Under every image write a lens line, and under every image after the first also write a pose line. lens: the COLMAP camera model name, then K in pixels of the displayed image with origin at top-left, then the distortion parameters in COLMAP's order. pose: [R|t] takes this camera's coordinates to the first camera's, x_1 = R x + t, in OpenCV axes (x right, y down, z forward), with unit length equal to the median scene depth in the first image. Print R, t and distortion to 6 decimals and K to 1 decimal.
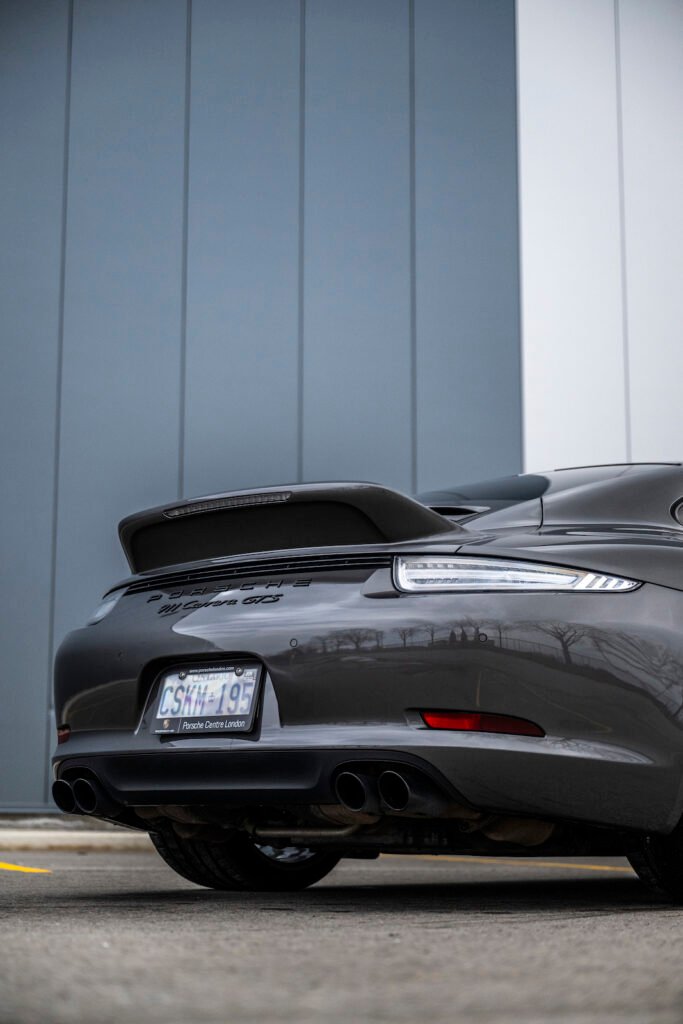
lens RADIAL K [[1710.2, 0, 341.5], [0, 1710.2, 512.0], [0, 0, 1]] dist [-0.034063, 0.170042]
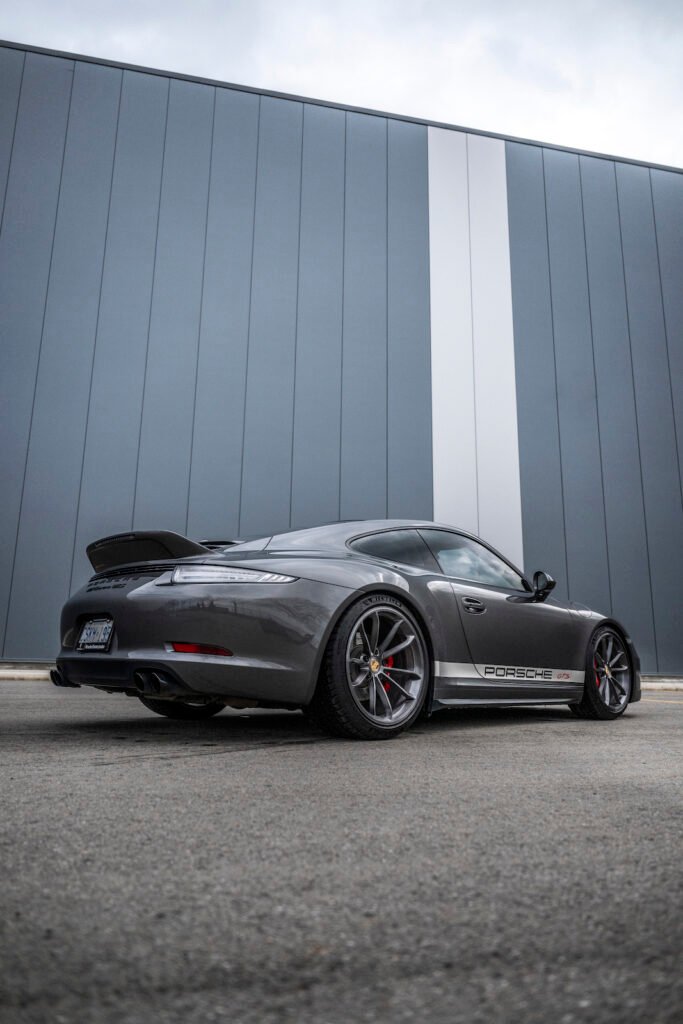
lens RADIAL K [[696.5, 0, 341.5], [0, 696.5, 512.0], [0, 0, 1]] dist [-0.003274, 0.000637]
pose [[0.994476, -0.011601, -0.104319, 0.314888], [0.008113, 0.999396, -0.033798, -0.008066], [0.104648, 0.032765, 0.993969, 0.189309]]
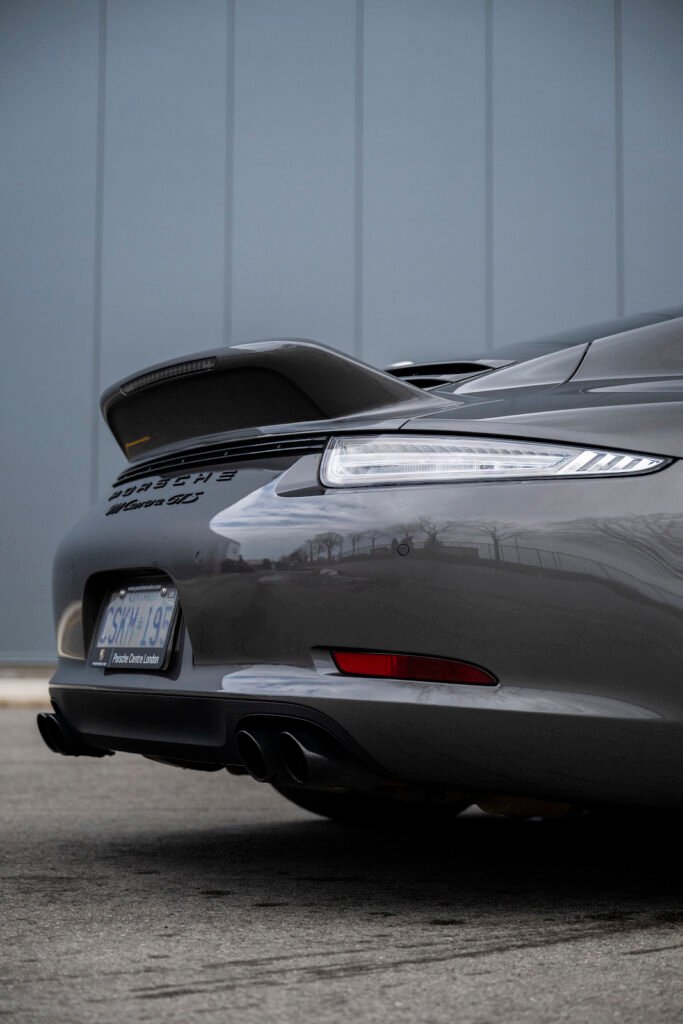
lens RADIAL K [[1710.2, 0, 341.5], [0, 1710.2, 512.0], [0, 0, 1]] dist [-0.034063, 0.170042]
pose [[0.943019, -0.026897, -0.331651, 0.280791], [0.059123, 0.994412, 0.087462, -0.006427], [0.327445, -0.102087, 0.939339, 0.299406]]
